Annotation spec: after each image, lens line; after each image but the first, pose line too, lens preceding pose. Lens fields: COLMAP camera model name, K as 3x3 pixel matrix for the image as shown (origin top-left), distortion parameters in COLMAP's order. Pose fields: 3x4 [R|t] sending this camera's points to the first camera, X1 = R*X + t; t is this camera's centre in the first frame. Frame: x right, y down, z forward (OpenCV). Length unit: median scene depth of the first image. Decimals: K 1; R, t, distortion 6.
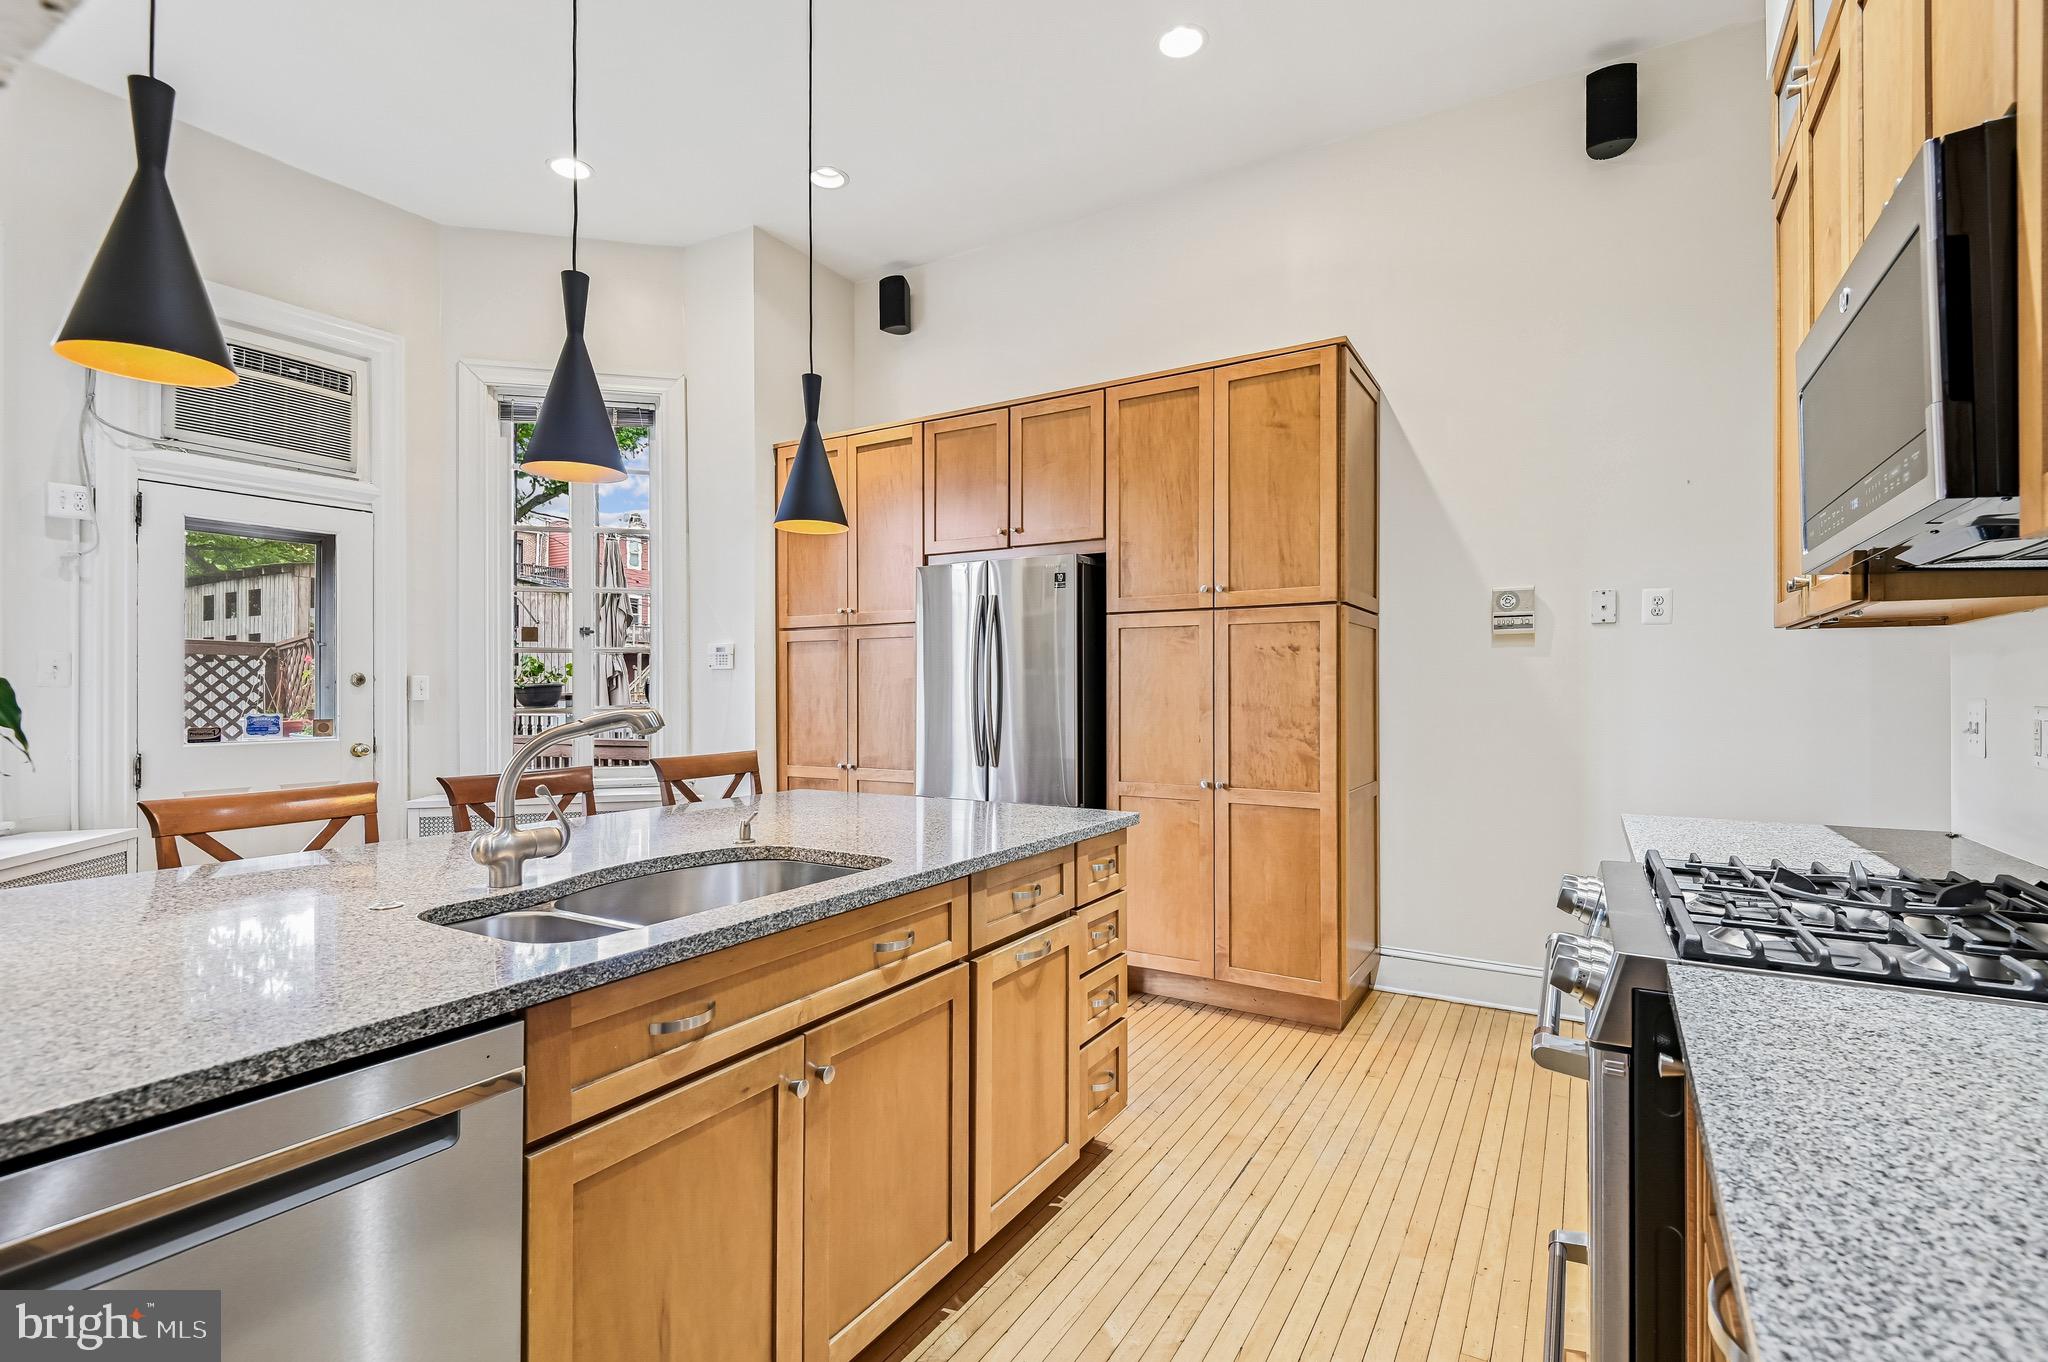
lens RADIAL K [[933.4, 0, 1019.7], [0, 933.4, 681.1], [0, 0, 1]] dist [0.000485, -0.000445]
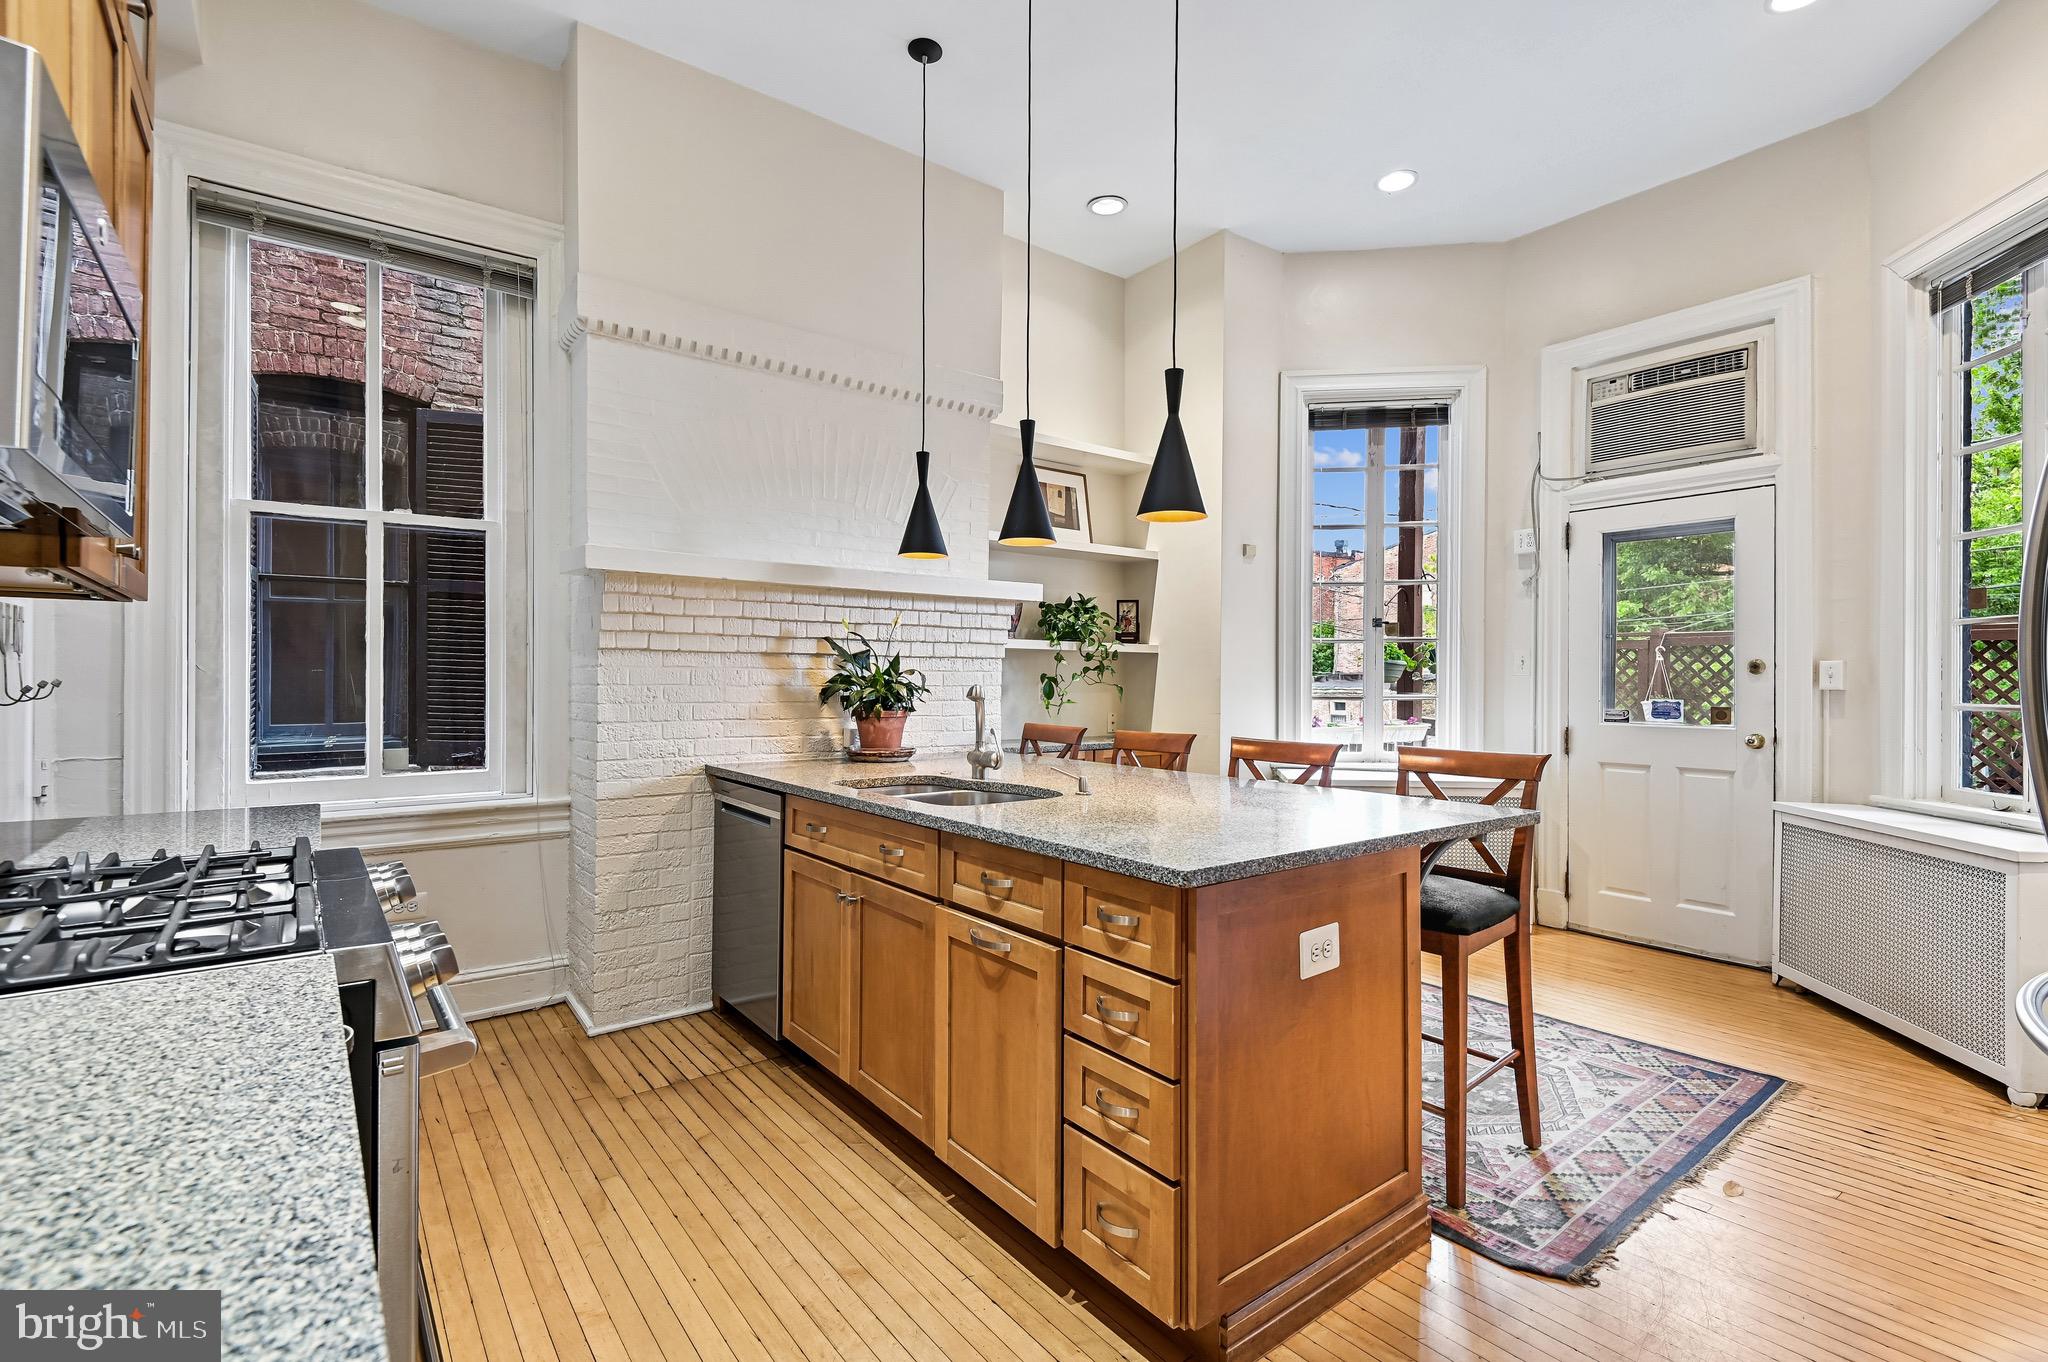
lens RADIAL K [[941.2, 0, 1056.1], [0, 941.2, 676.3], [0, 0, 1]] dist [0.001637, 0.000060]
pose [[-0.343112, -0.001242, -0.939294, 0.473527], [0.003831, 0.999989, -0.002721, 0.008733], [0.939287, -0.004532, -0.343103, 0.729592]]
